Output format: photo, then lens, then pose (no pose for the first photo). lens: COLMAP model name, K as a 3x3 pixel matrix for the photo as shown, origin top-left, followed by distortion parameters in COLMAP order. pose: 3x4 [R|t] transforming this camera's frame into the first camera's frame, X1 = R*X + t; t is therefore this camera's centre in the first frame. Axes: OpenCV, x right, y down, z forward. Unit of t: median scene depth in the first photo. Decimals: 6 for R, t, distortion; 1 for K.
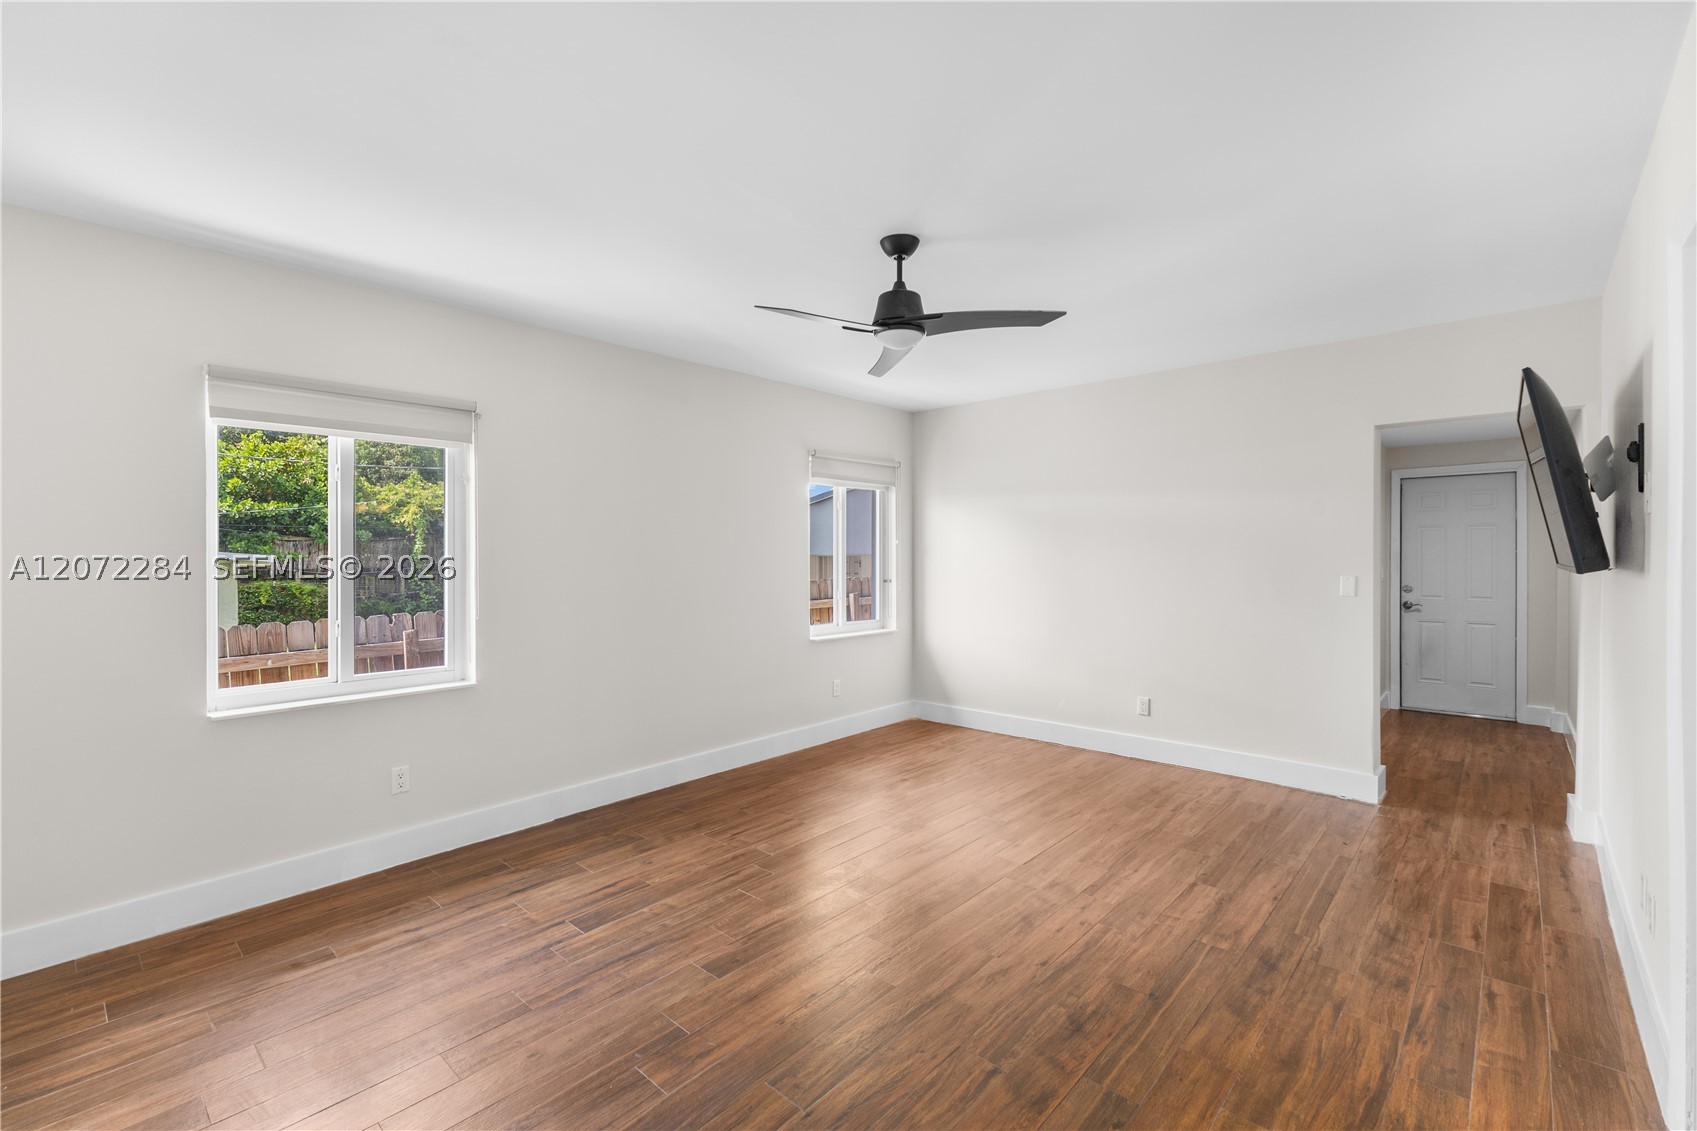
lens RADIAL K [[743.2, 0, 843.8], [0, 743.2, 556.9], [0, 0, 1]] dist [0.013707, -0.003705]
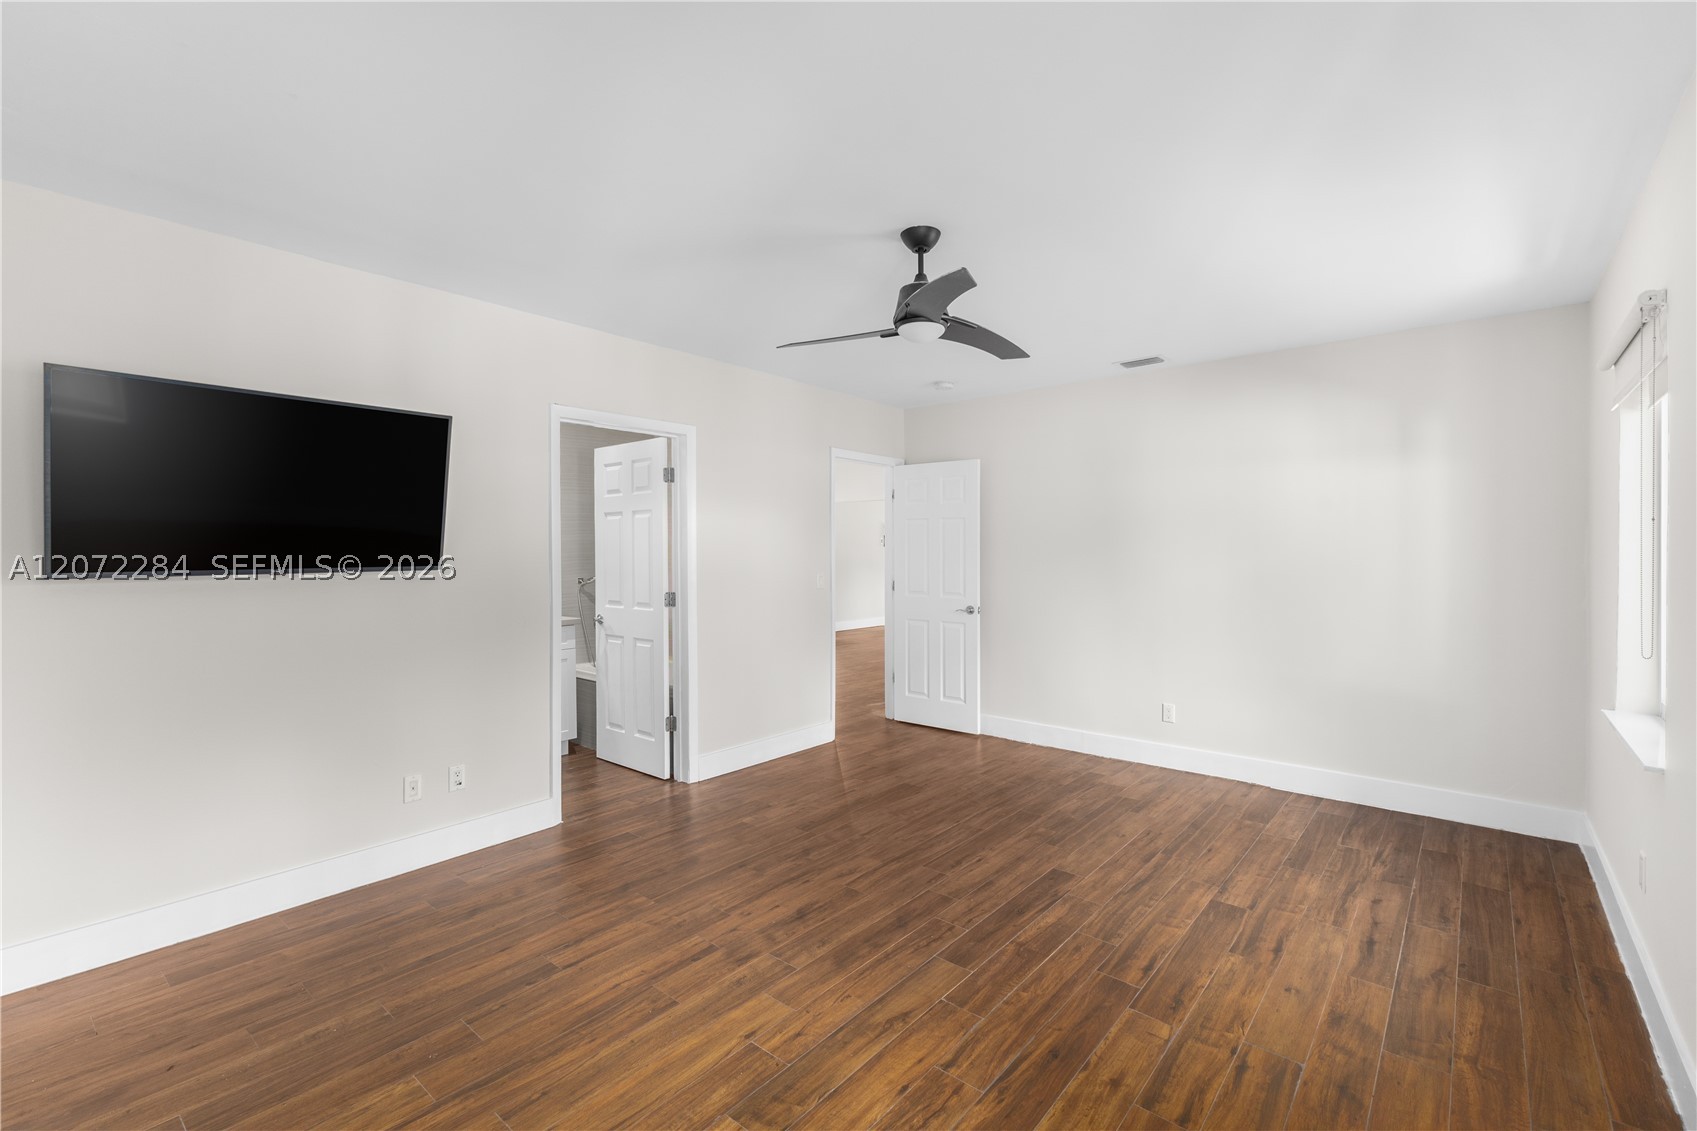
lens RADIAL K [[743.2, 0, 850.2], [0, 743.2, 559.1], [0, 0, 1]] dist [0.013707, -0.003705]
pose [[-0.999430, 0.008695, -0.032621, 0.196180], [0.008094, 0.999796, 0.018515, -0.016591], [0.032775, 0.018240, -0.999296, 1.905281]]
